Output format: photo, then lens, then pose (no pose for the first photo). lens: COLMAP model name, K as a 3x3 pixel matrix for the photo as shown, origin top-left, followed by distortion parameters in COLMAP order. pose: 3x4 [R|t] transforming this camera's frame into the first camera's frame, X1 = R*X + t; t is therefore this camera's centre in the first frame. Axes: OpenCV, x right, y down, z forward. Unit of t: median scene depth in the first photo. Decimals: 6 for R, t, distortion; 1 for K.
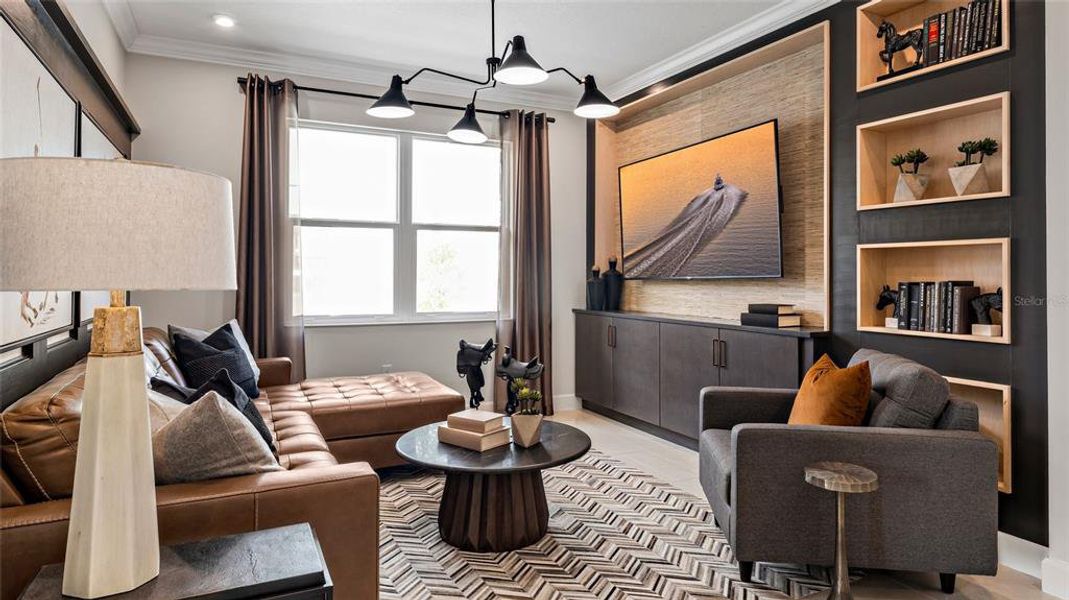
lens RADIAL K [[615.0, 0, 530.8], [0, 615.0, 275.0], [0, 0, 1]] dist [0.003514, -0.000086]
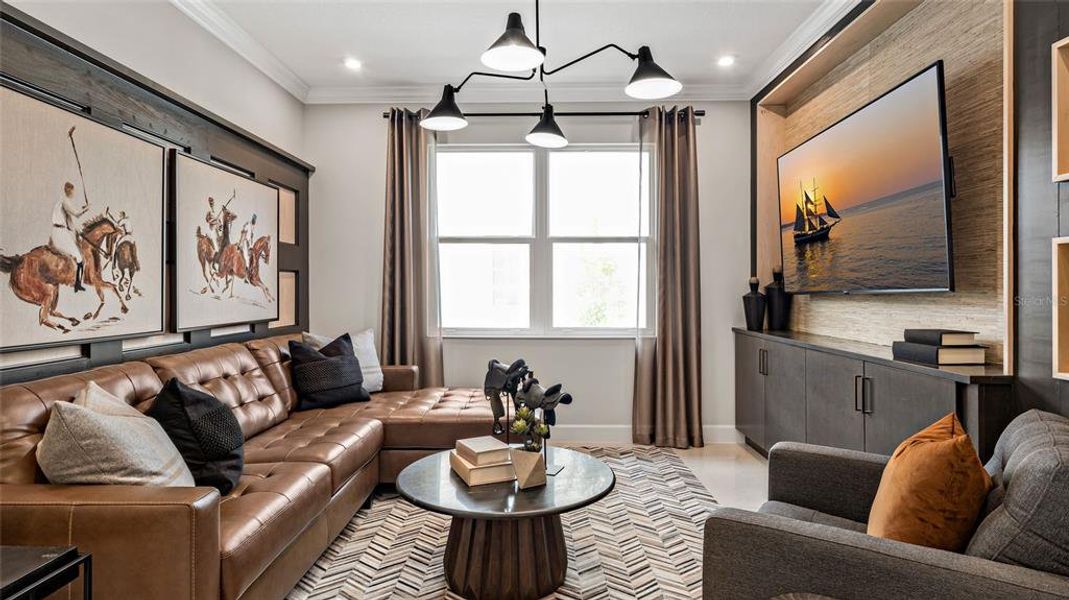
lens RADIAL K [[579.5, 0, 530.8], [0, 579.5, 291.7], [0, 0, 1]] dist [0.002976, -0.001321]
pose [[0.890336, -0.000253, -0.455304, 0.238715], [0.002312, 0.999989, 0.003965, 0.000266], [0.455298, -0.004582, 0.890327, 0.179947]]
